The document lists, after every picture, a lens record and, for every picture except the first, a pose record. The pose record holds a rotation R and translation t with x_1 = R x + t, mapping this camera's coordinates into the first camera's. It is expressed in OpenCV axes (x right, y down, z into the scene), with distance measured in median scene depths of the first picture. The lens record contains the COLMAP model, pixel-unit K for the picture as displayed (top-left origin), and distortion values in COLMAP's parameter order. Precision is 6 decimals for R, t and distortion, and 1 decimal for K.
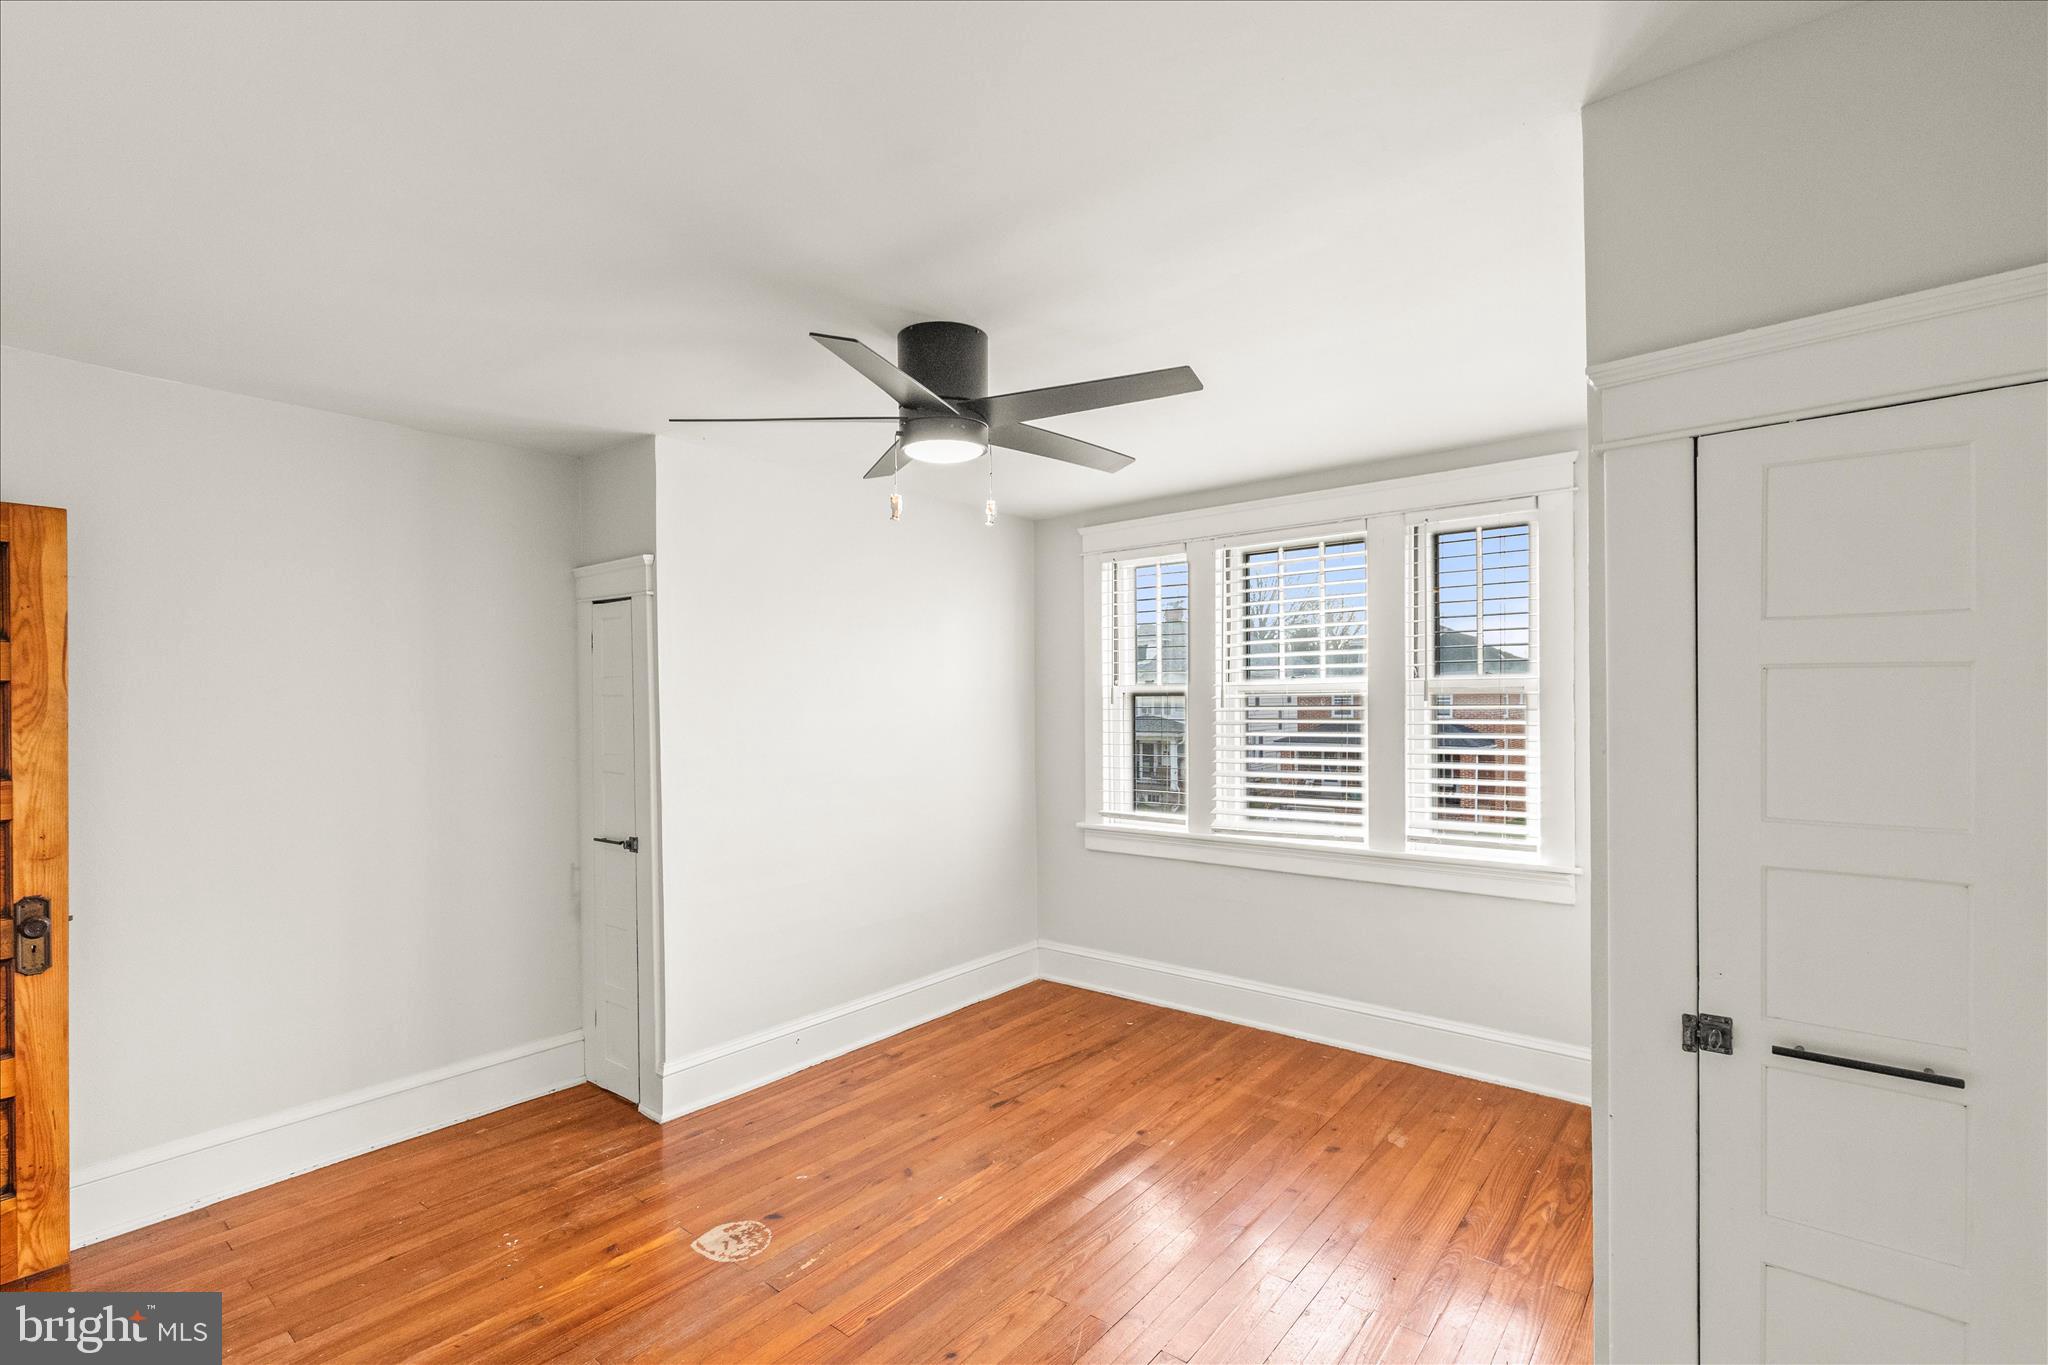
lens RADIAL K [[926.6, 0, 1002.2], [0, 926.6, 719.8], [0, 0, 1]] dist [0.000812, 0.000171]
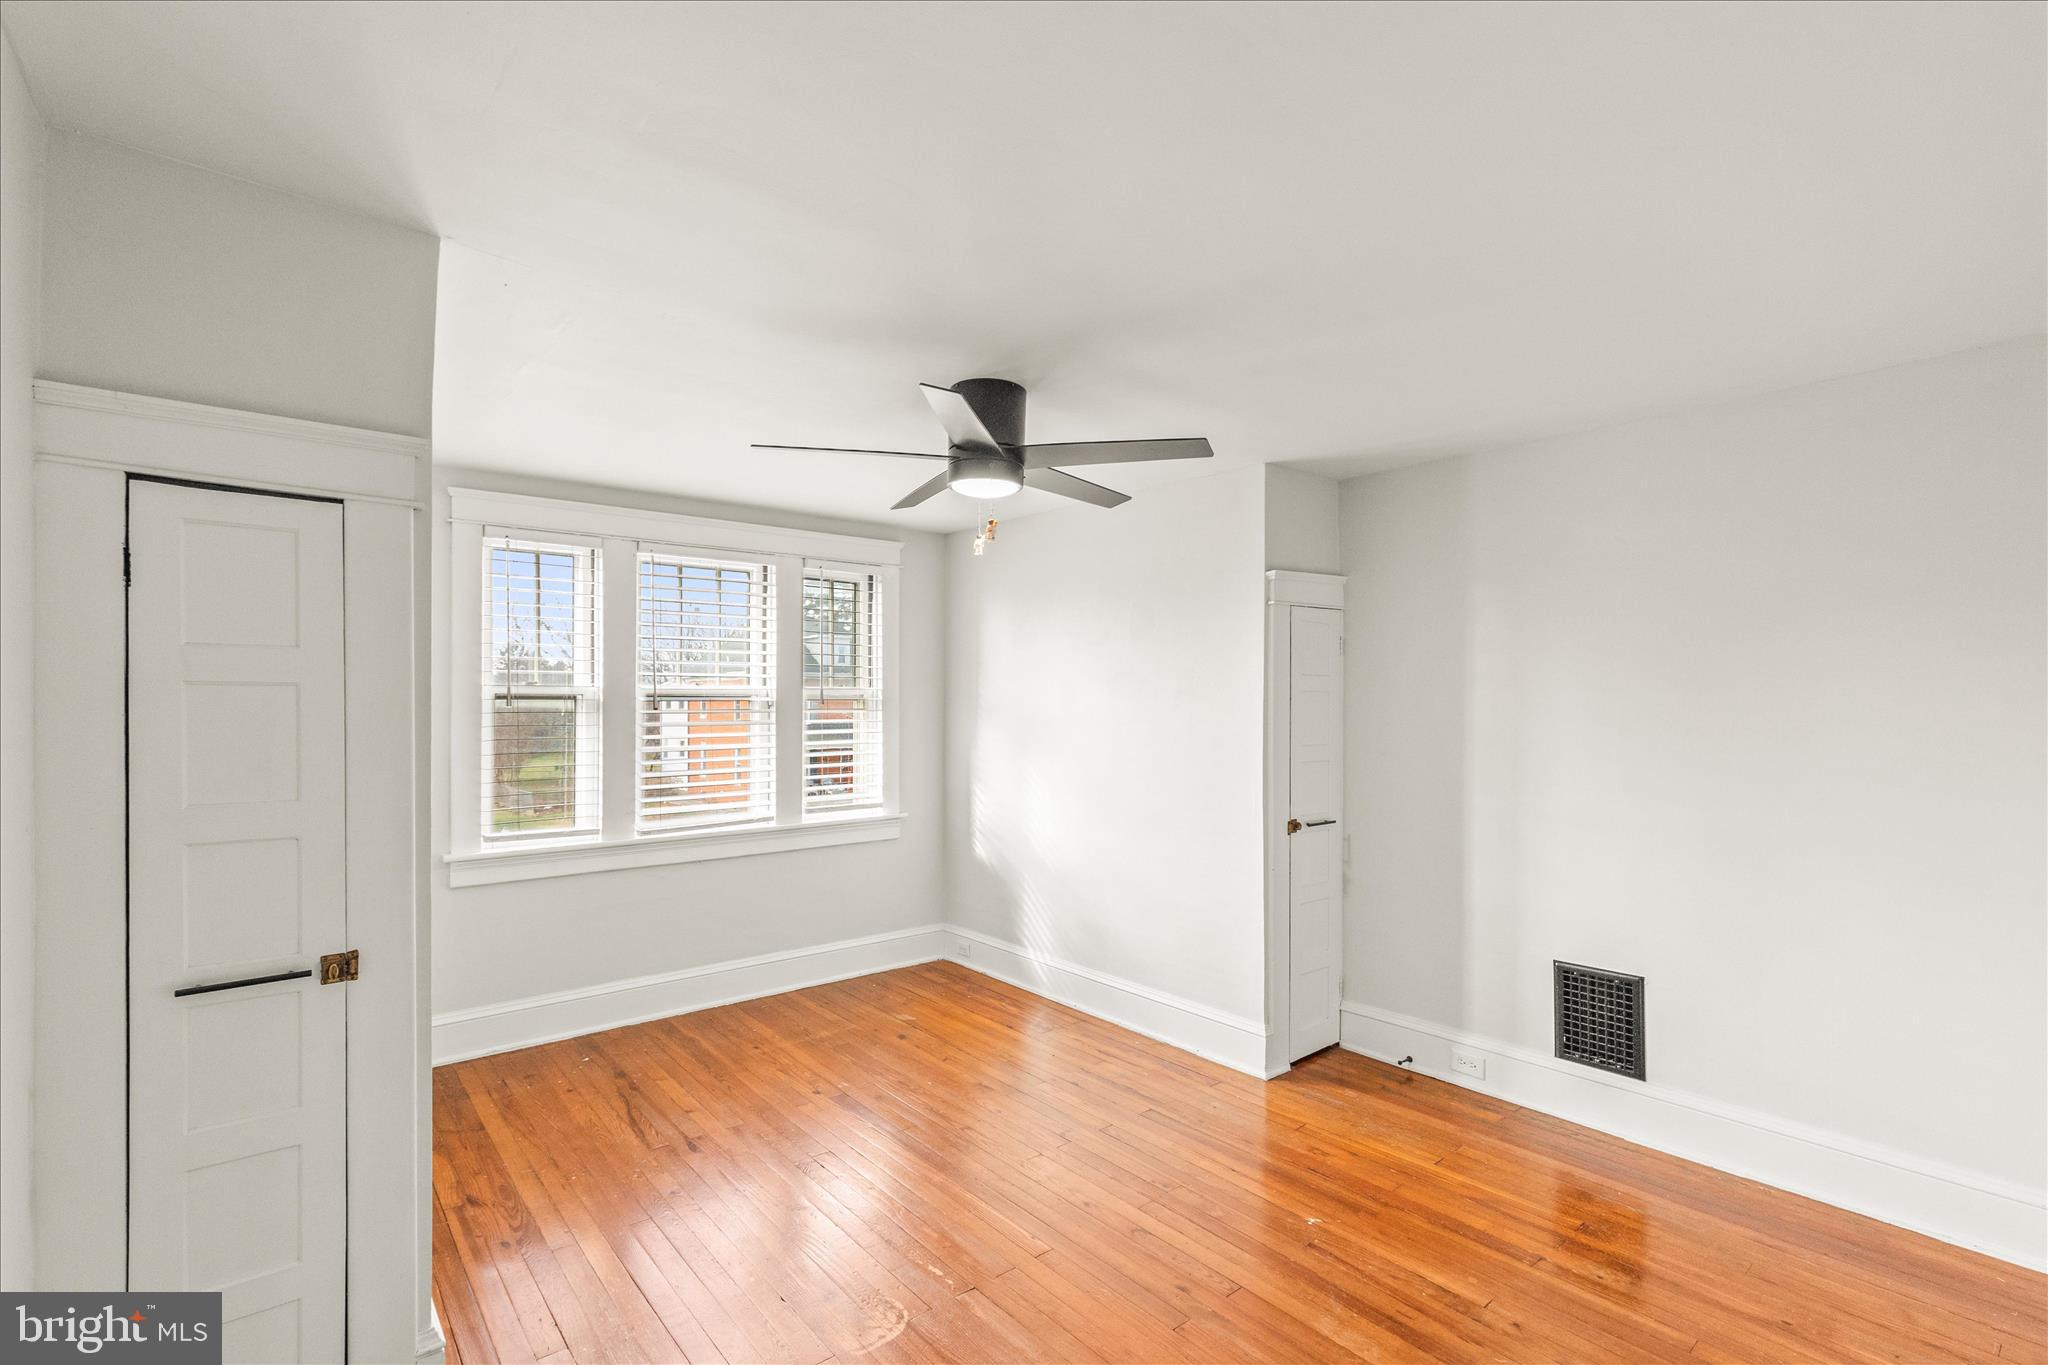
lens RADIAL K [[926.6, 0, 1023.0], [0, 926.6, 687.2], [0, 0, 1]] dist [0.000812, 0.000171]
pose [[0.177895, 0.023104, 0.983778, -0.782914], [0.013096, 0.999580, -0.025844, -0.007988], [-0.983962, 0.017481, 0.177518, 0.471408]]
